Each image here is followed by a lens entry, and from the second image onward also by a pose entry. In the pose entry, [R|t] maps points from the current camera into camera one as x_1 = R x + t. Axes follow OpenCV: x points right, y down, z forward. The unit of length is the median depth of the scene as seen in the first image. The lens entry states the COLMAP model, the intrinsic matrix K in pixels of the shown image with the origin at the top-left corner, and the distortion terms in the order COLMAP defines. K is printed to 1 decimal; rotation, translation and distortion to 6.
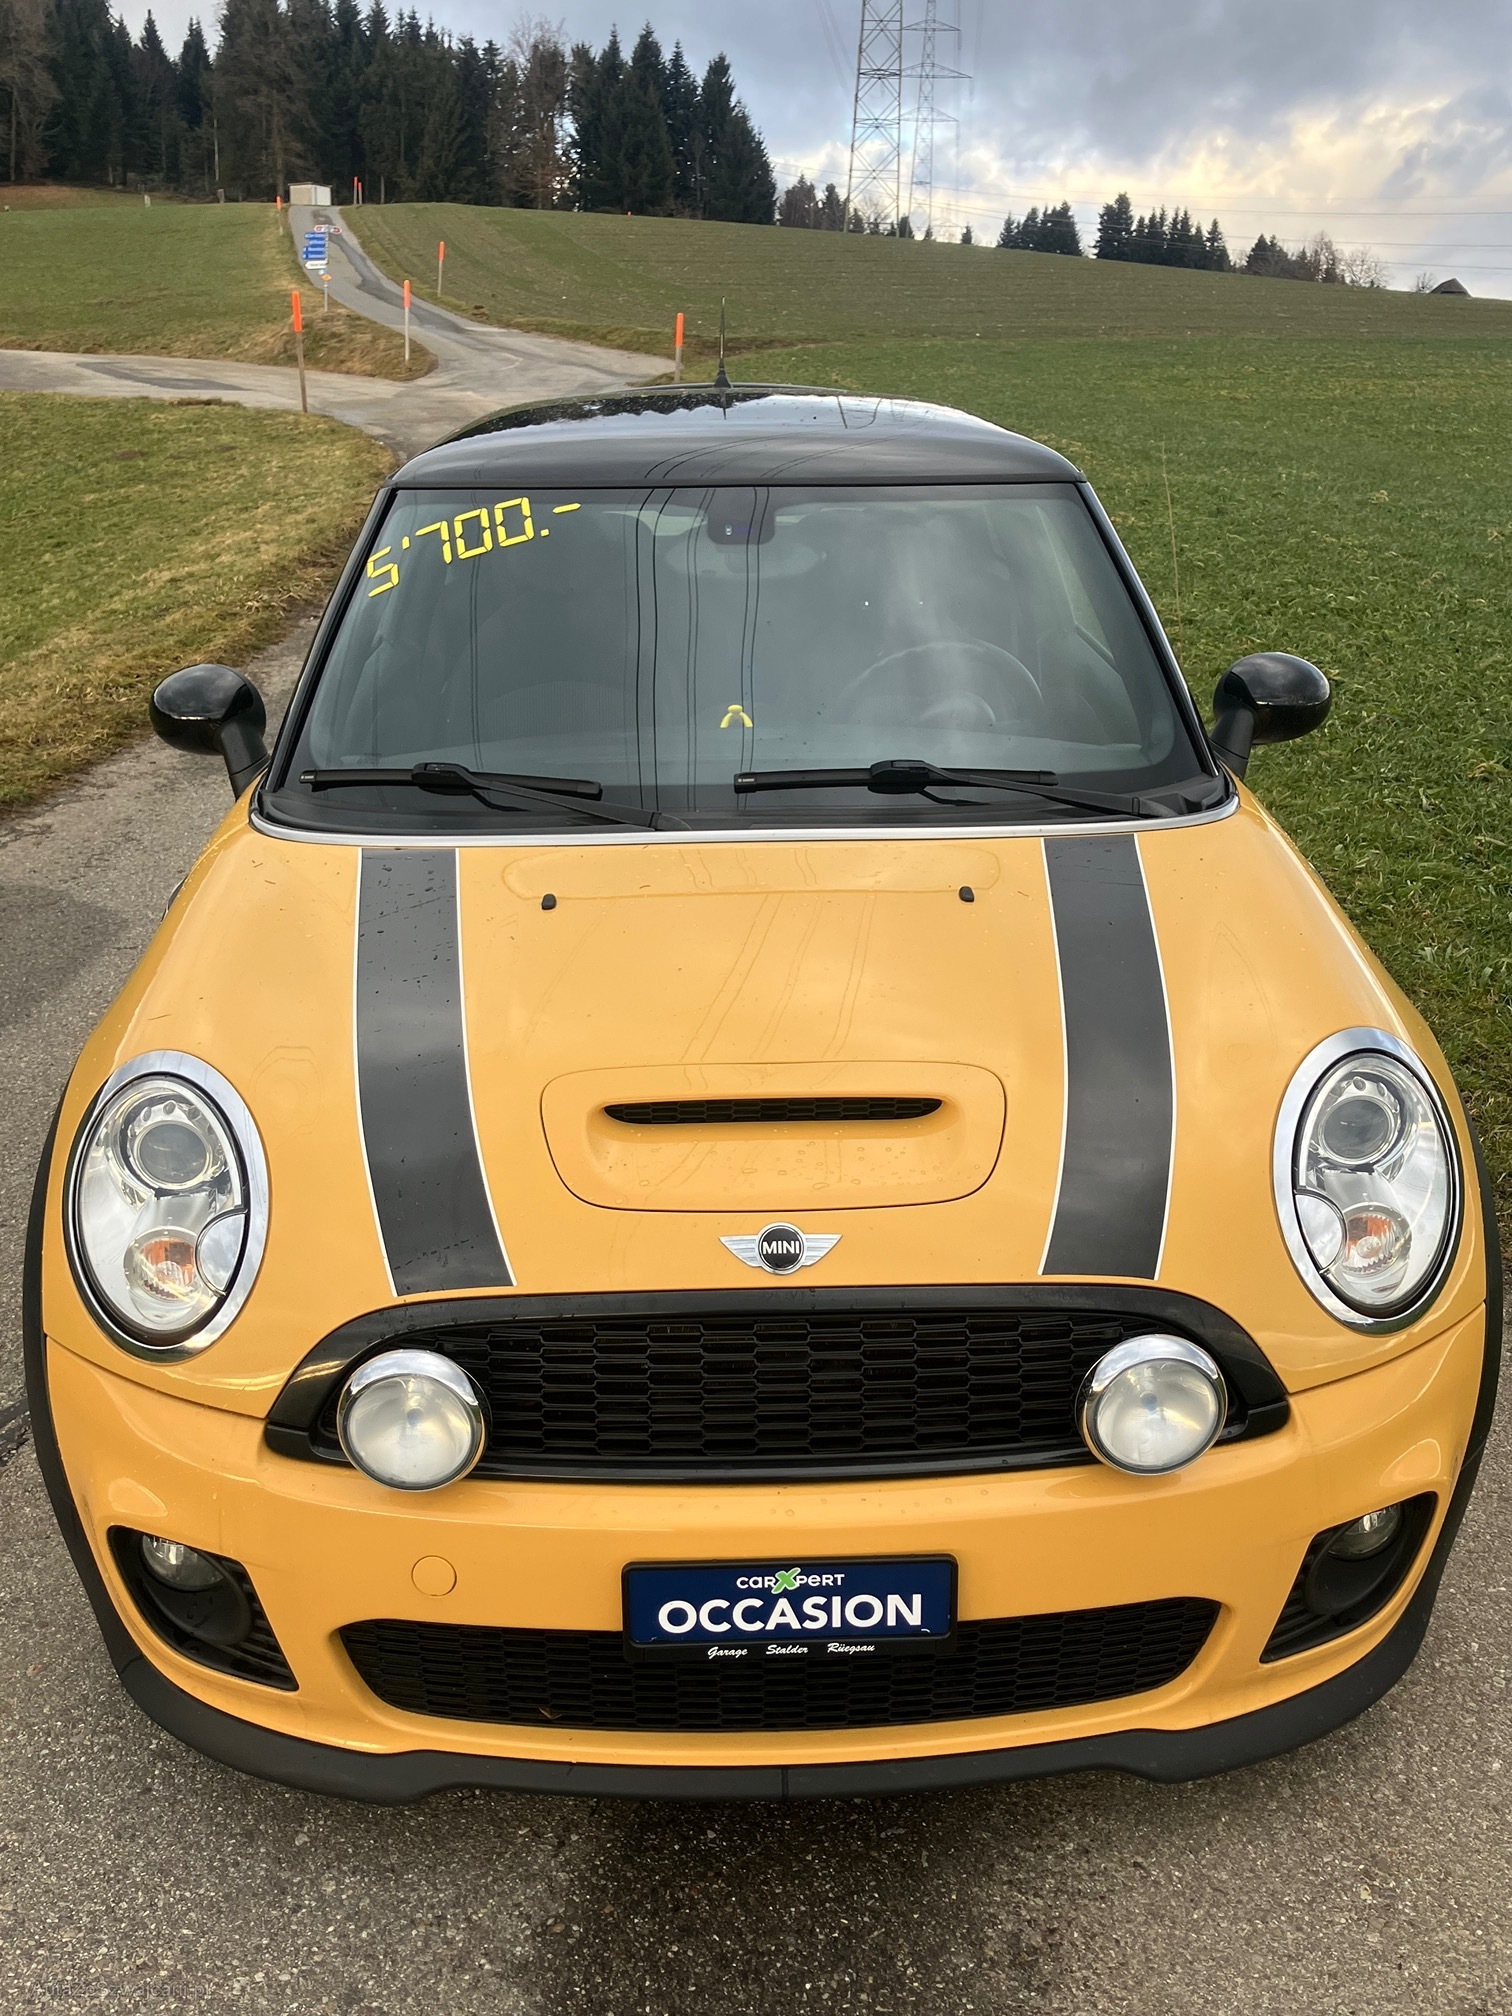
lens RADIAL K [[1933.1, 0, 730.9], [0, 1933.1, 959.7], [0, 0, 1]] dist [0.012538, 0.000000]
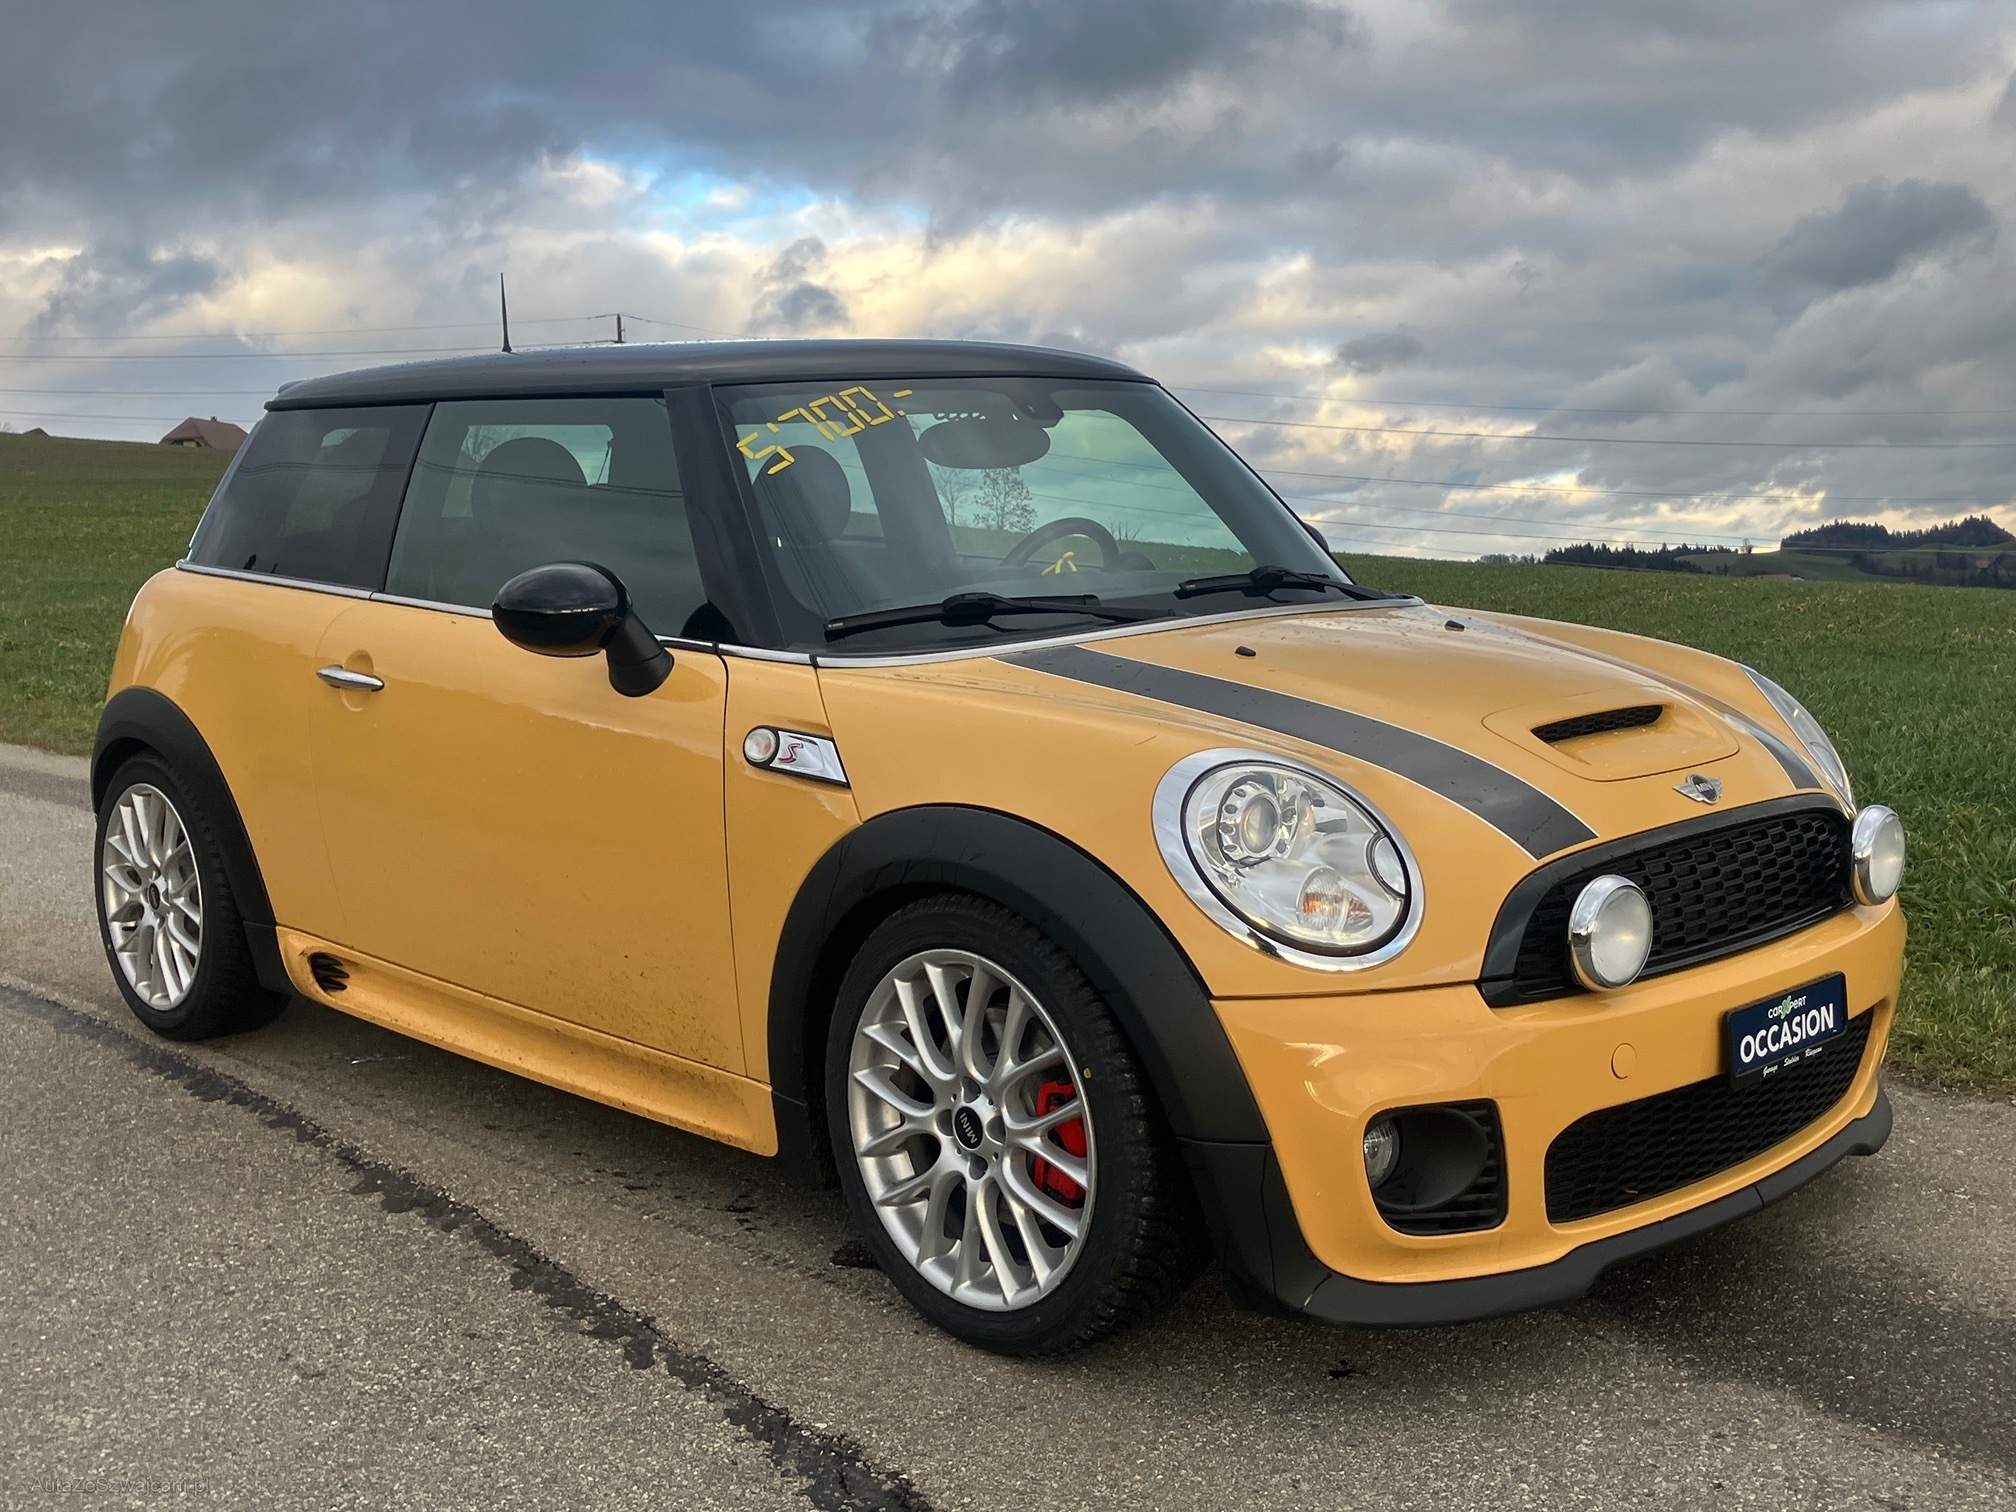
lens RADIAL K [[2290.4, 0, 1012.9], [0, 2290.4, 746.4], [0, 0, 1]] dist [0.009642, 0.000000]
pose [[0.747332, -0.097627, 0.657240, -1.286626], [0.230480, 0.965821, -0.118610, 0.181540], [-0.623197, 0.240121, 0.744290, 0.059606]]
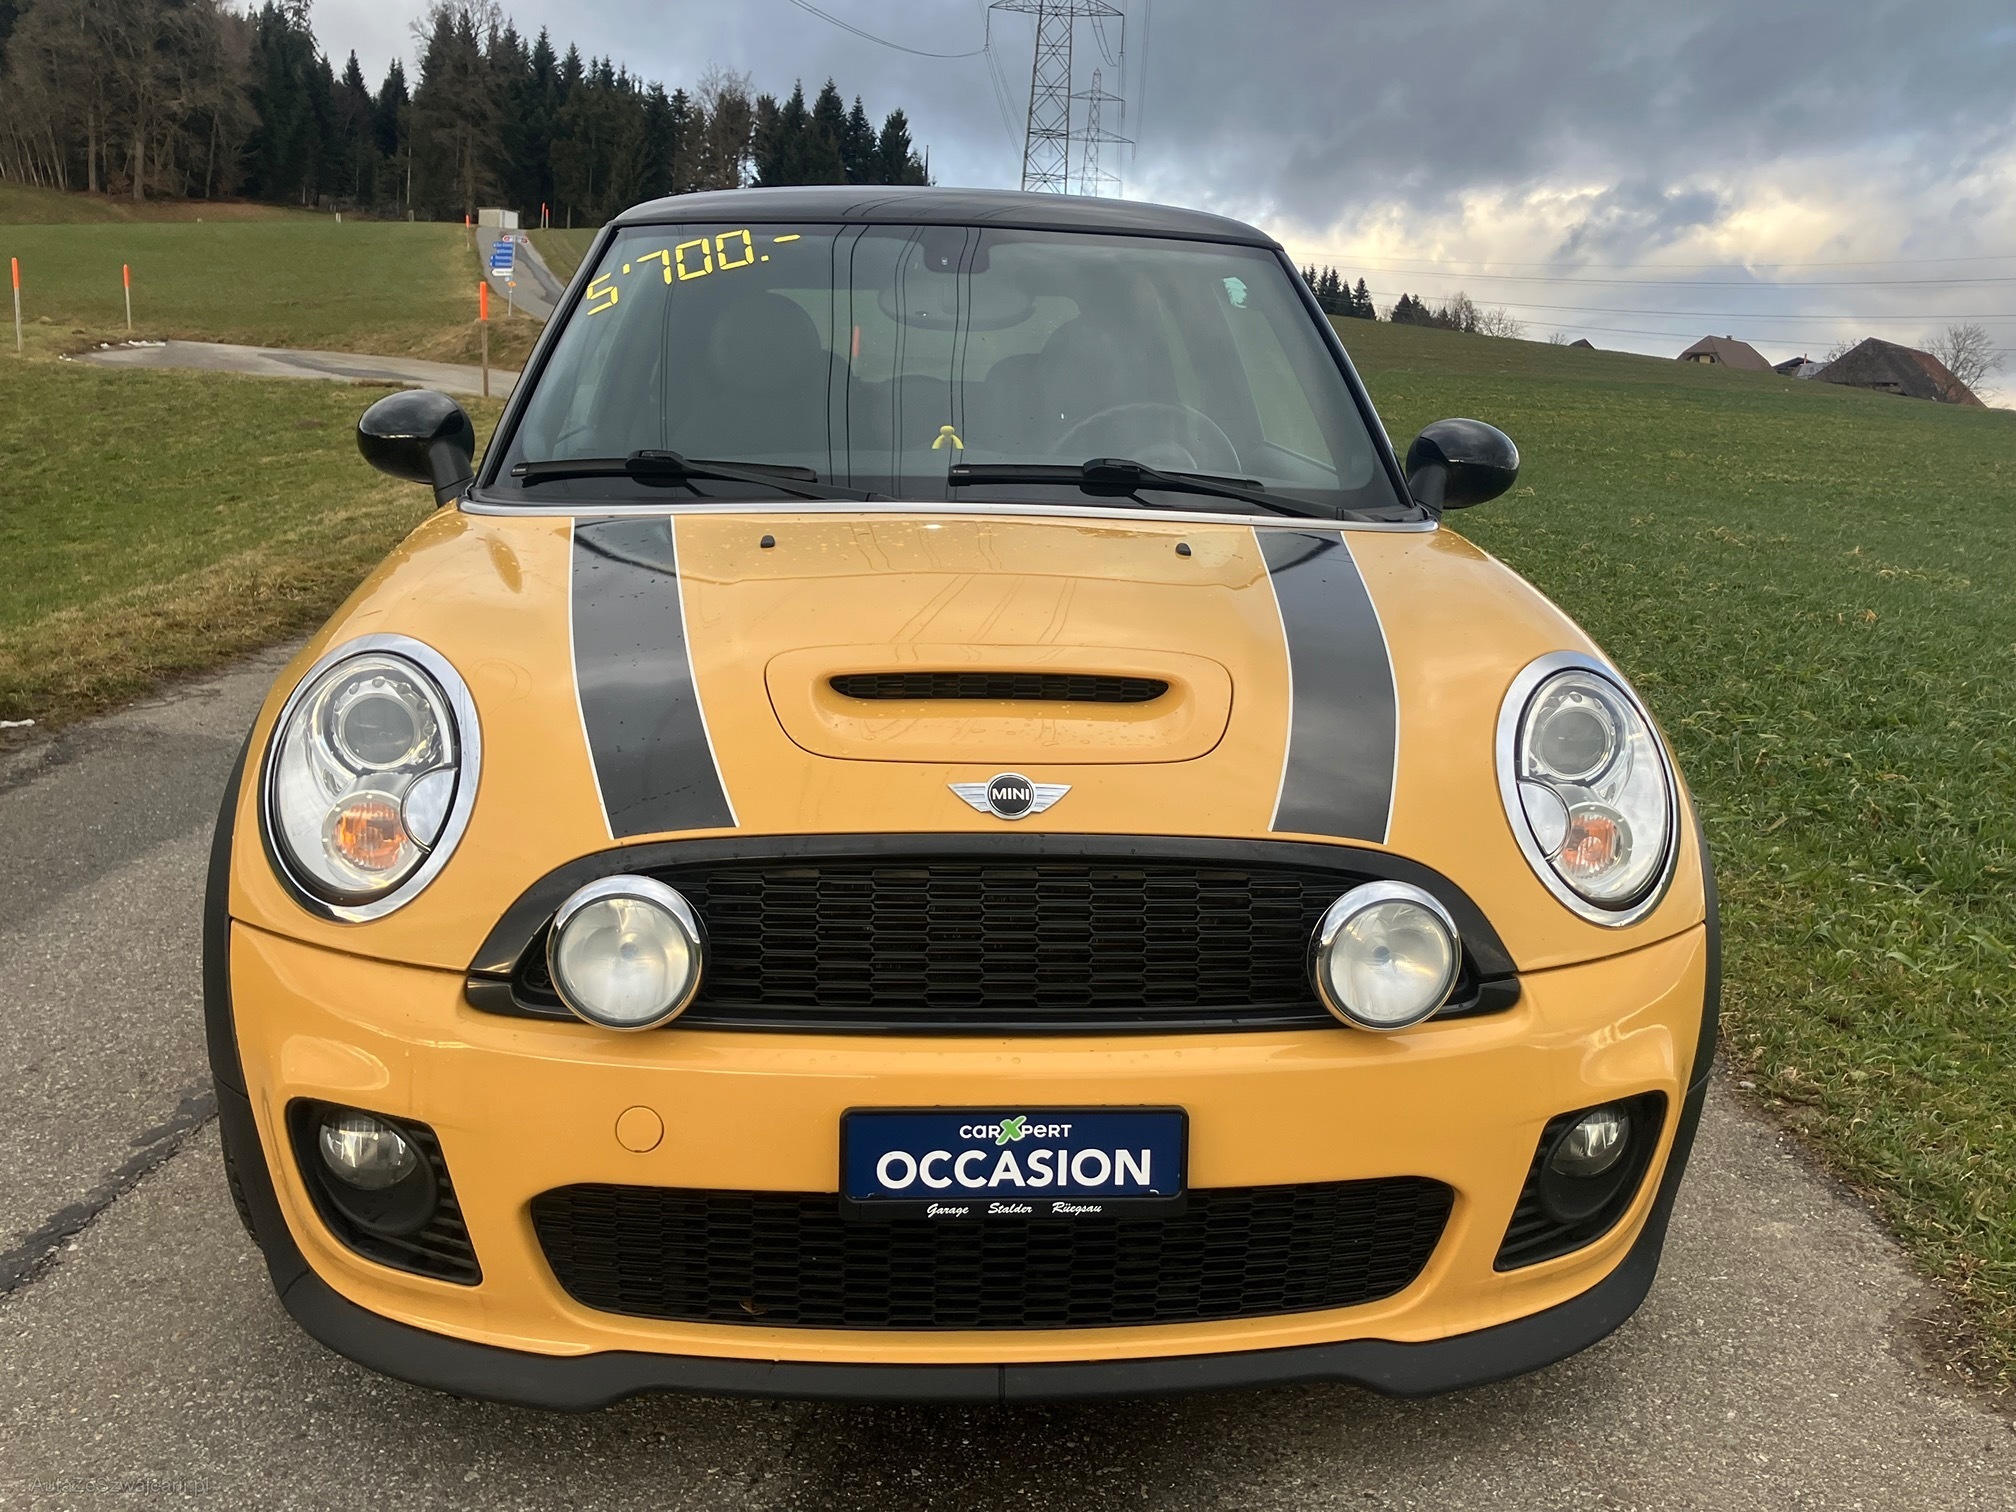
lens RADIAL K [[1933.1, 0, 997.8], [0, 1933.1, 694.1], [0, 0, 1]] dist [0.012538, 0.000000]
pose [[0.998149, 0.026501, 0.054731, -0.031922], [-0.018082, 0.988680, -0.148945, 0.219670], [-0.058059, 0.147680, 0.987330, 0.019961]]
